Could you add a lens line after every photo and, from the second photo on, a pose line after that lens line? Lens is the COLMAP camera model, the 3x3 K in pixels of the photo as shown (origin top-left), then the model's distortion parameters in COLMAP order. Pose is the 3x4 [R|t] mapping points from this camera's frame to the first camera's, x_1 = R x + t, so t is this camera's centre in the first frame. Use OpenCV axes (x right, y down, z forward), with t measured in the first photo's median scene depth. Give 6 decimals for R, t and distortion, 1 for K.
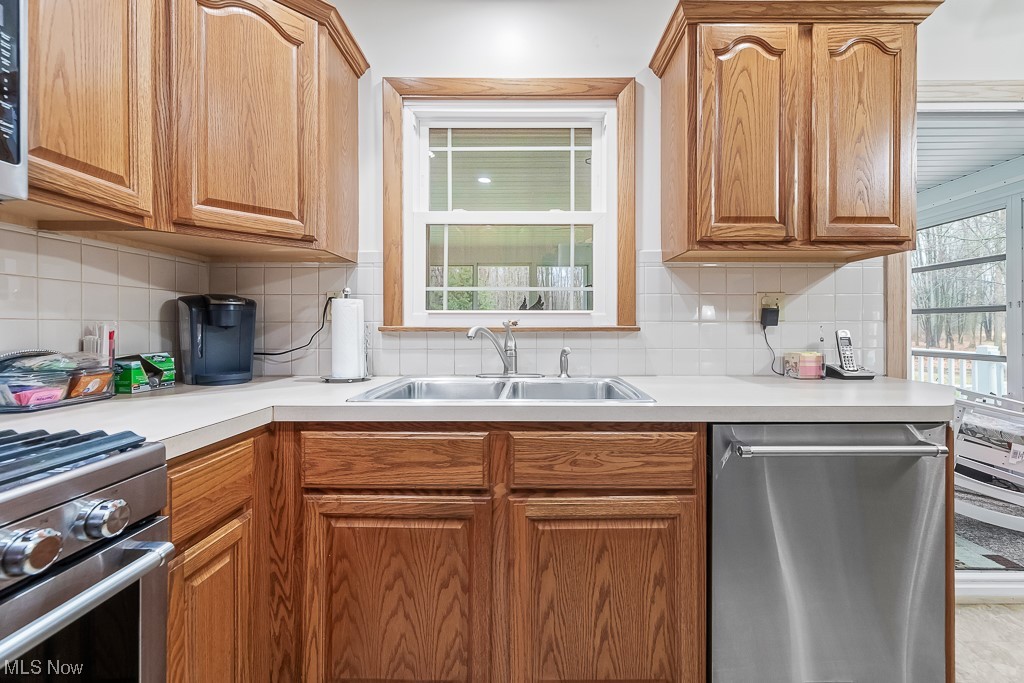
lens RADIAL K [[415.4, 0, 527.7], [0, 415.4, 325.7], [0, 0, 1]] dist [-0.000945, -0.000447]
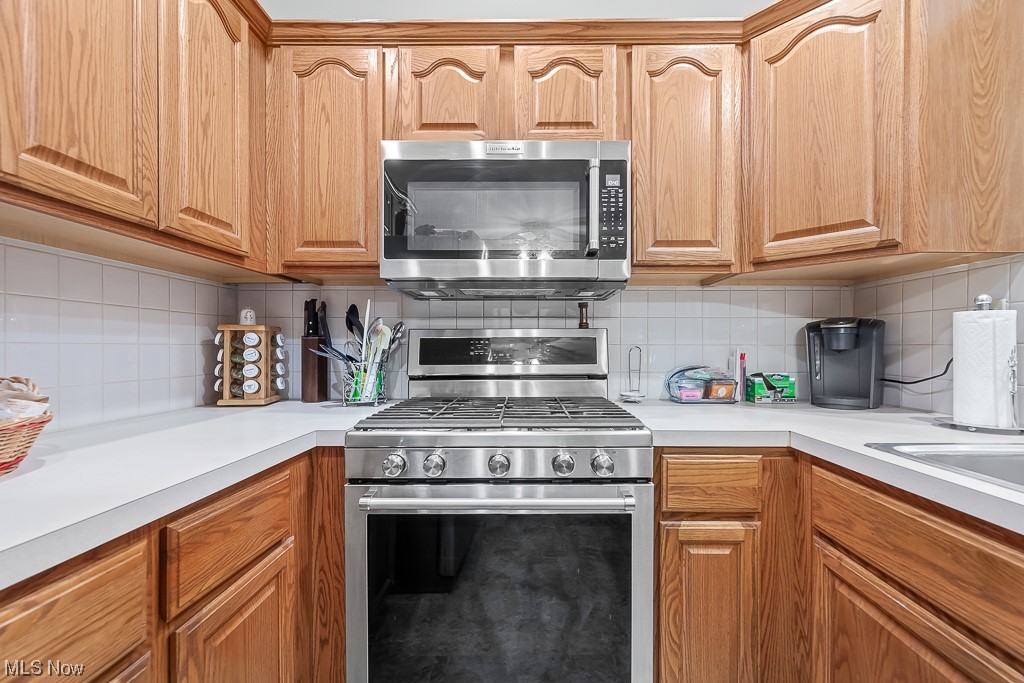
lens RADIAL K [[415.4, 0, 534.3], [0, 415.4, 348.0], [0, 0, 1]] dist [-0.000945, -0.000447]
pose [[0.032583, -0.000370, -0.999469, 0.314655], [0.000201, 1.000000, -0.000364, -0.003652], [0.999469, -0.000189, 0.032584, 0.319160]]
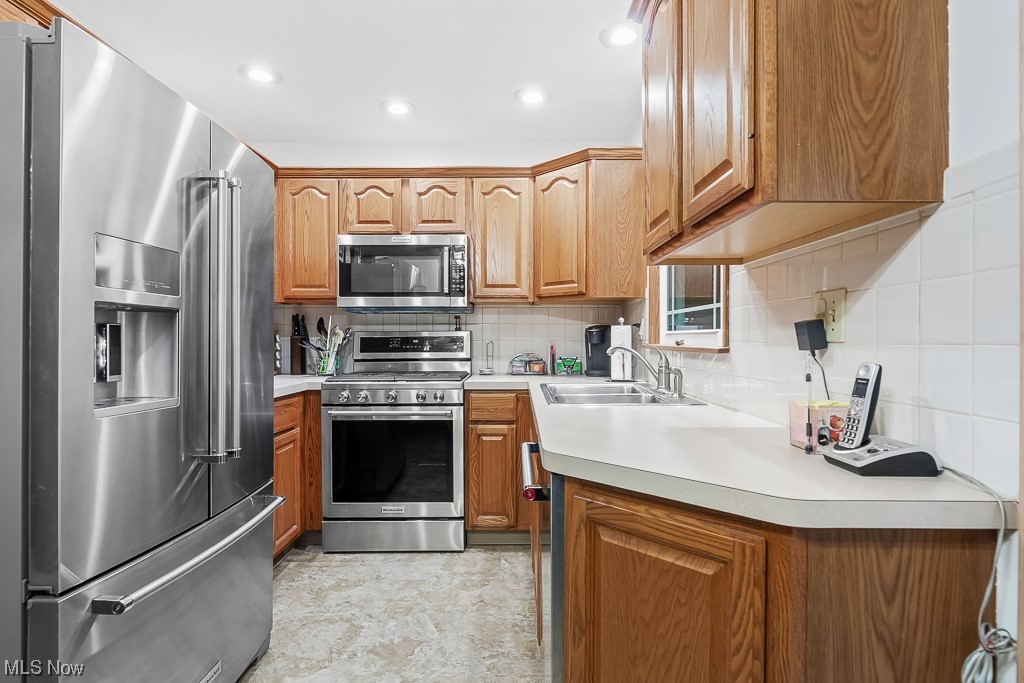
lens RADIAL K [[514.4, 0, 522.5], [0, 514.4, 341.5], [0, 0, 1]] dist [-0.003002, -0.000440]
pose [[0.025010, 0.005152, -0.999674, 1.833453], [0.002043, 0.999984, 0.005205, -0.024712], [0.999685, -0.002172, 0.024999, 0.821860]]
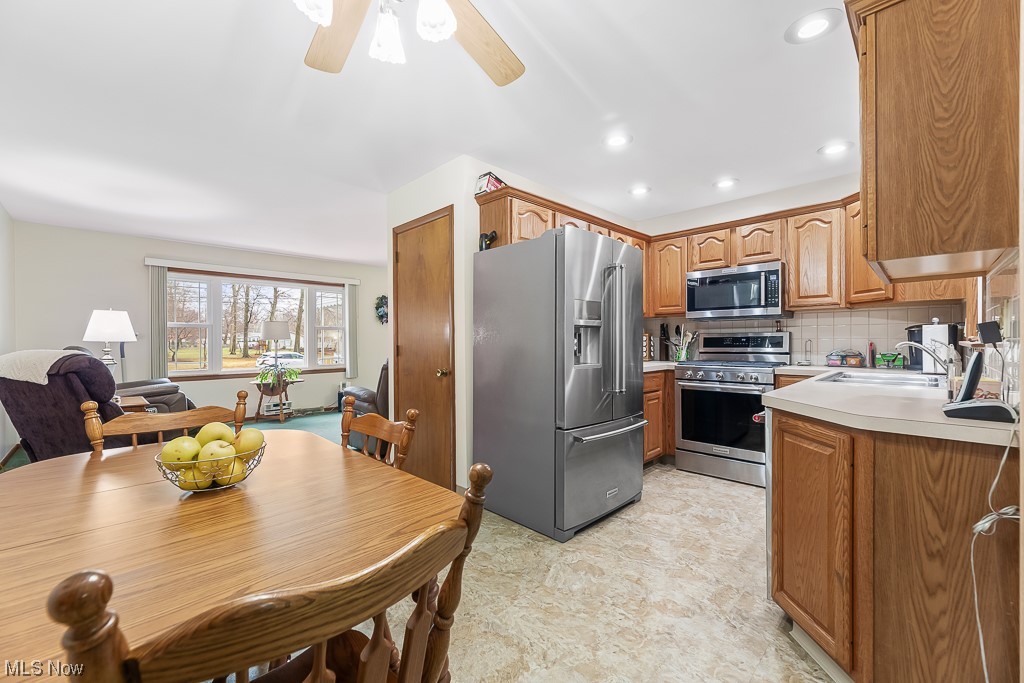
lens RADIAL K [[415.4, 0, 510.8], [0, 415.4, 342.3], [0, 0, 1]] dist [-0.000945, -0.000447]
pose [[-0.701374, 0.007920, -0.712750, 2.570224], [0.007894, 0.999963, 0.003343, -0.018727], [0.712750, -0.003281, -0.701410, 1.285631]]
